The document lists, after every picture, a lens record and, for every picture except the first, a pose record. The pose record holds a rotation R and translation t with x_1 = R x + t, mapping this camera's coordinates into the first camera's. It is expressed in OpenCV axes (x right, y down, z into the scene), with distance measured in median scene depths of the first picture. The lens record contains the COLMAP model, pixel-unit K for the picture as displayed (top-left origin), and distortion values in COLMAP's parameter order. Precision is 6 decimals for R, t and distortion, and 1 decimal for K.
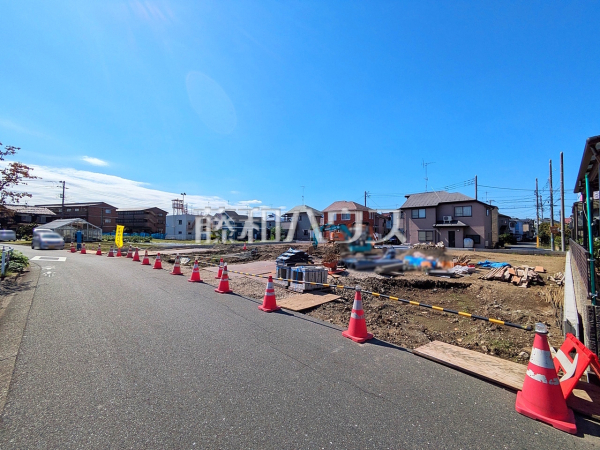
lens RADIAL K [[236.4, 0, 301.1], [0, 236.4, 226.3], [0, 0, 1]] dist [0.001868, 0.000181]
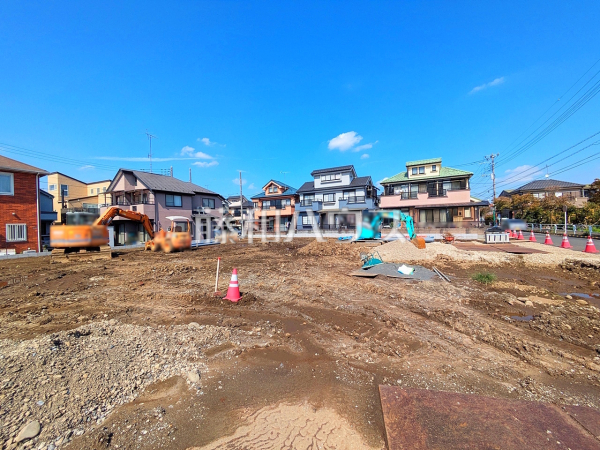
lens RADIAL K [[236.4, 0, 301.1], [0, 236.4, 226.3], [0, 0, 1]] dist [0.001868, 0.000181]
pose [[-0.272671, -0.014574, 0.961997, -0.376956], [-0.009686, 0.999876, 0.012402, 0.018160], [-0.962059, -0.005936, -0.272778, 0.777900]]
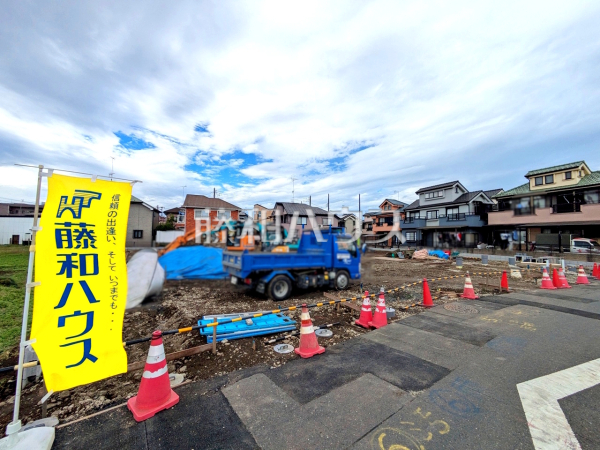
lens RADIAL K [[237.7, 0, 301.0], [0, 237.7, 225.4], [0, 0, 1]] dist [-0.004188, 0.004254]
pose [[0.396152, 0.040353, 0.917298, -0.589011], [-0.039706, 0.998852, -0.026792, 0.003548], [-0.917326, -0.025808, 0.397300, 0.505080]]
